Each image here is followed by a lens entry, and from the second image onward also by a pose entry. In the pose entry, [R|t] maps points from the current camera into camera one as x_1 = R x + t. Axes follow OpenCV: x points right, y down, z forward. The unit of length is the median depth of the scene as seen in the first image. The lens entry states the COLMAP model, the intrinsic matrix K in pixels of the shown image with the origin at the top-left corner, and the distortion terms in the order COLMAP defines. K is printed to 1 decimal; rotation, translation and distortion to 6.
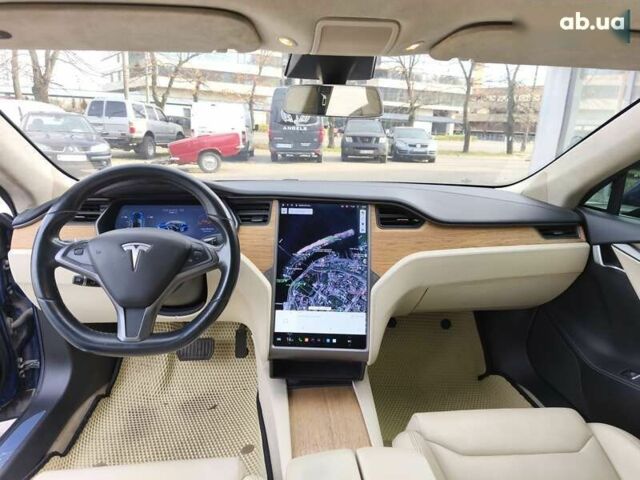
lens RADIAL K [[436.5, 0, 320.0], [0, 436.5, 240.0], [0, 0, 1]] dist [0.061433, -0.043573]
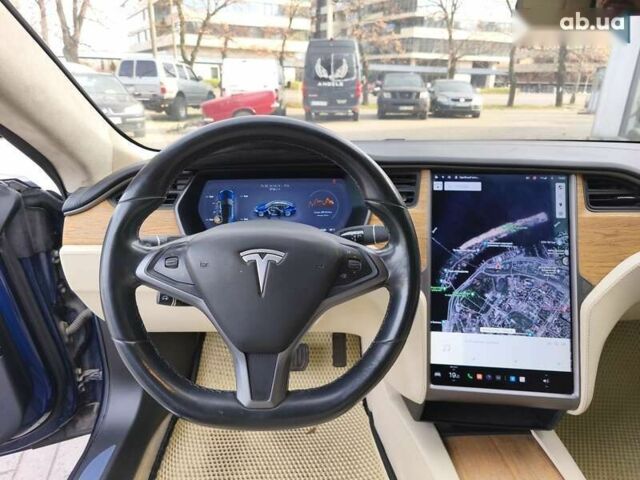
lens RADIAL K [[436.5, 0, 320.0], [0, 436.5, 240.0], [0, 0, 1]] dist [0.061433, -0.043573]
pose [[0.997896, -0.000921, -0.064832, -0.216178], [0.006646, 0.996085, 0.088148, -0.043065], [0.064497, -0.088393, 0.993995, 0.292659]]
